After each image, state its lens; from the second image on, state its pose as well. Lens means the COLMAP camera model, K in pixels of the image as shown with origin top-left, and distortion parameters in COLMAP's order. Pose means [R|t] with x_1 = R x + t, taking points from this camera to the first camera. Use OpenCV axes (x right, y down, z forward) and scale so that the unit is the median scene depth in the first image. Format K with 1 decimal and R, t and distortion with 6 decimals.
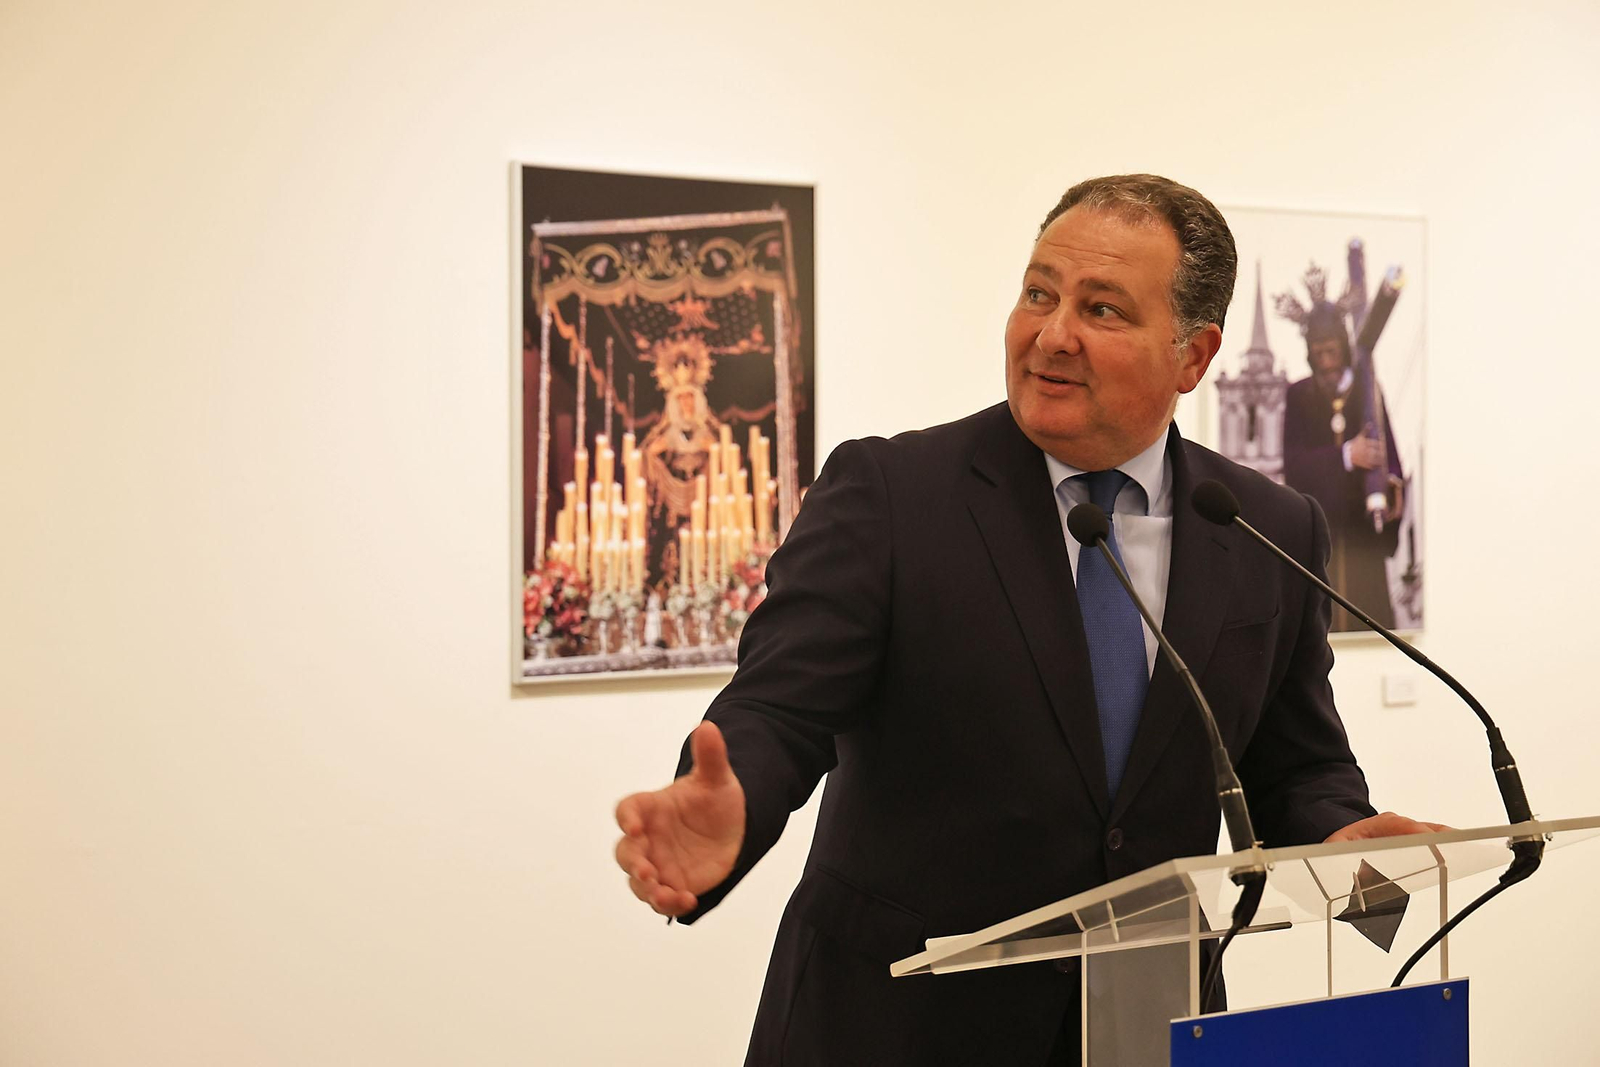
lens RADIAL K [[2939.8, 0, 800.0], [0, 2939.8, 533.5], [0, 0, 1]] dist [0.284467, 0.083293]
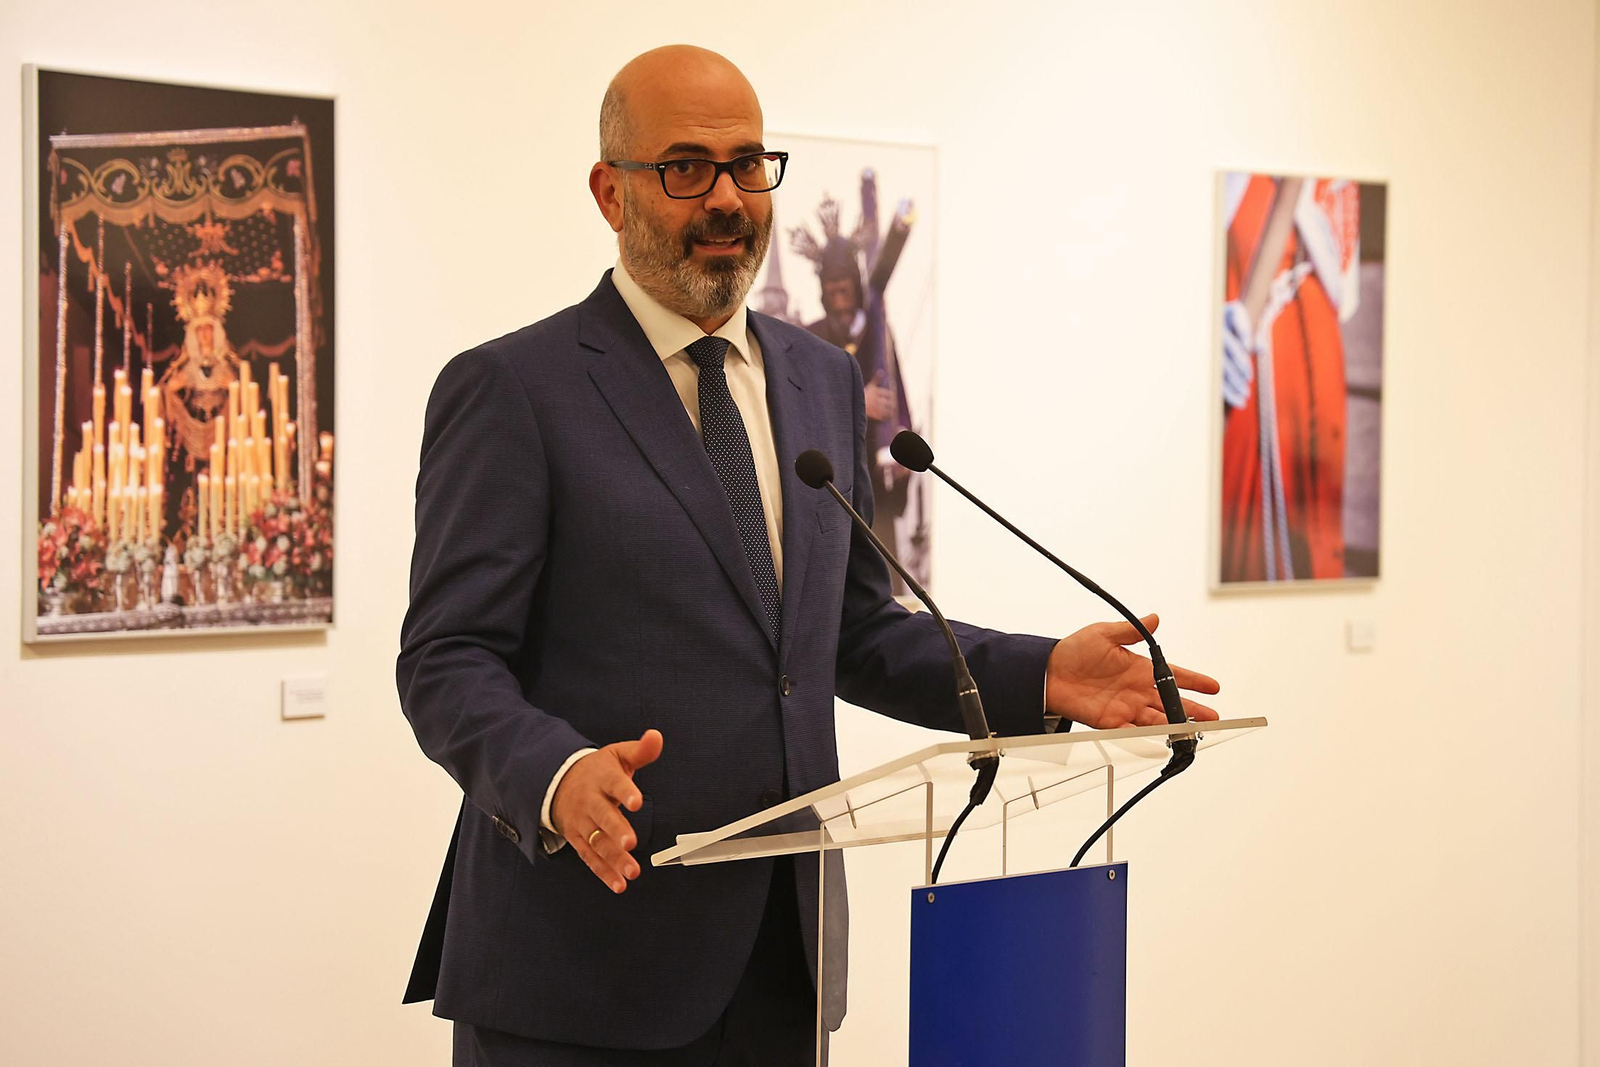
lens RADIAL K [[4548.3, 0, 800.0], [0, 4548.3, 533.5], [0, 0, 1]] dist [0.726562, -1.186132]
pose [[0.970449, 0.007933, 0.241174, -0.203248], [-0.009150, 0.999950, 0.003926, 0.009440], [-0.241131, -0.006017, 0.970474, -0.426047]]
